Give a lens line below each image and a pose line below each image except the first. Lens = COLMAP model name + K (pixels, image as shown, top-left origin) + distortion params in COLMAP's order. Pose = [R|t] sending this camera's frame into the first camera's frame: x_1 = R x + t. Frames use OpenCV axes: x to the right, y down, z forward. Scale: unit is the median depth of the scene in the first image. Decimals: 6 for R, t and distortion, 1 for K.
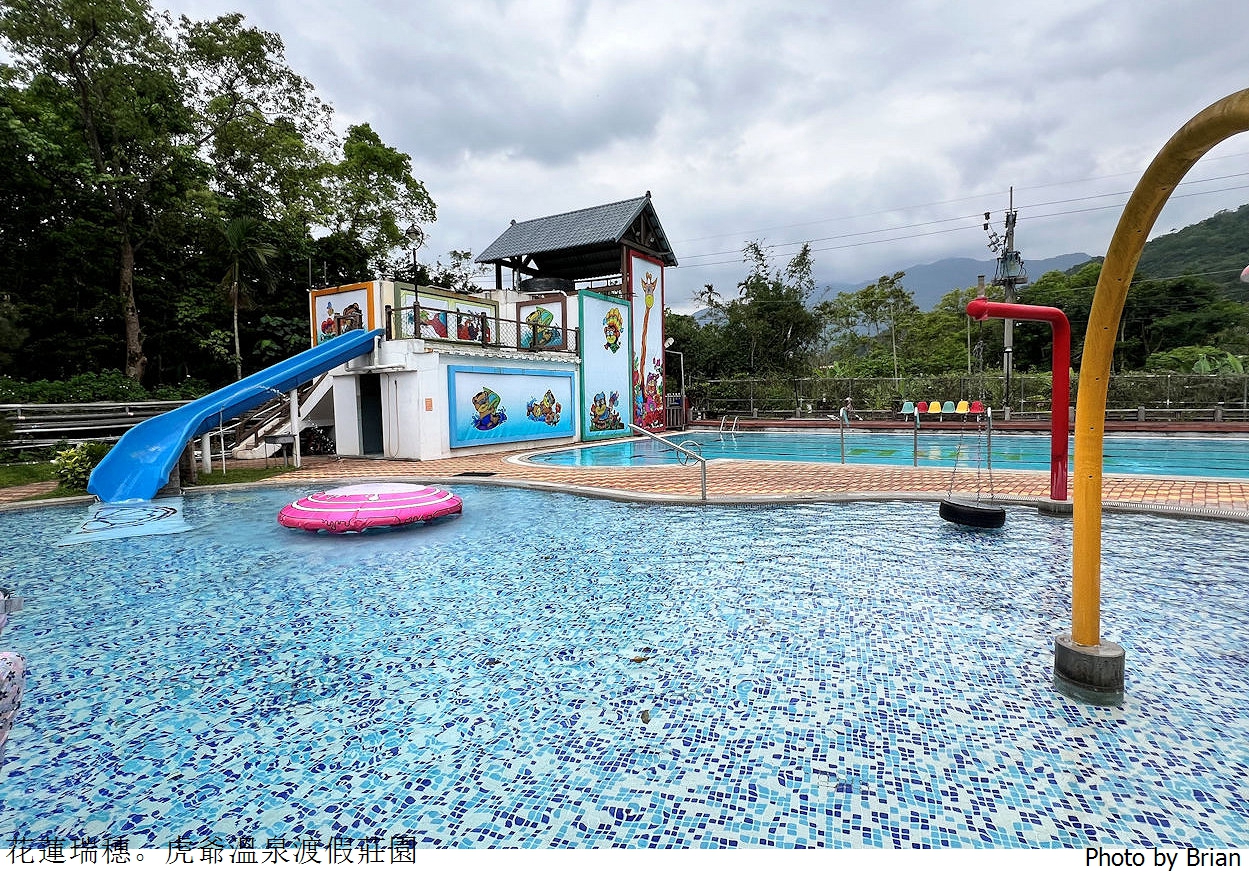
lens RADIAL K [[633.0, 0, 605.7], [0, 633.0, 434.9], [0, 0, 1]] dist [0.000341, -0.000599]
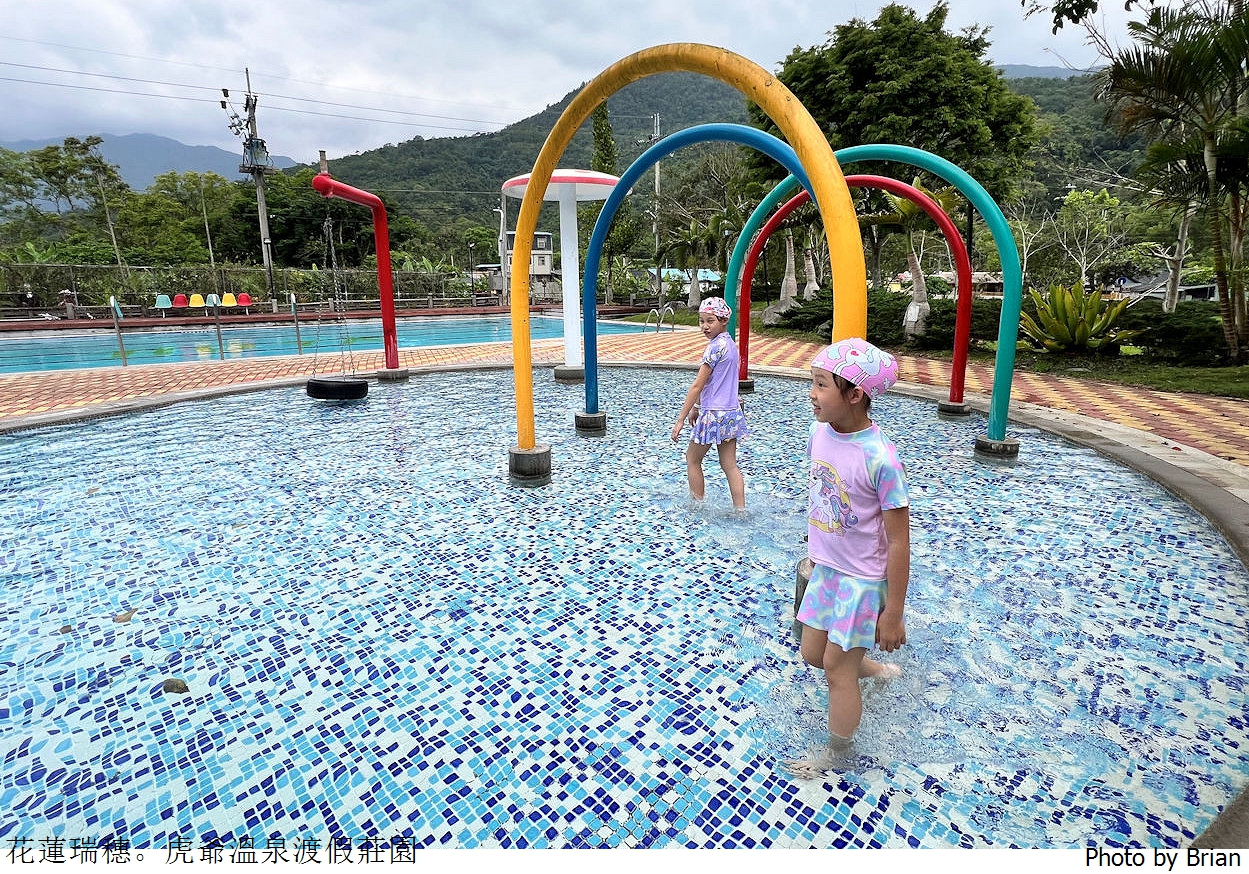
lens RADIAL K [[633.0, 0, 605.7], [0, 633.0, 434.9], [0, 0, 1]] dist [0.000341, -0.000599]
pose [[0.386175, -0.188659, 0.902927, -0.171840], [0.062462, 0.981963, 0.178458, 0.030635], [-0.920308, -0.012517, 0.390993, 0.134747]]
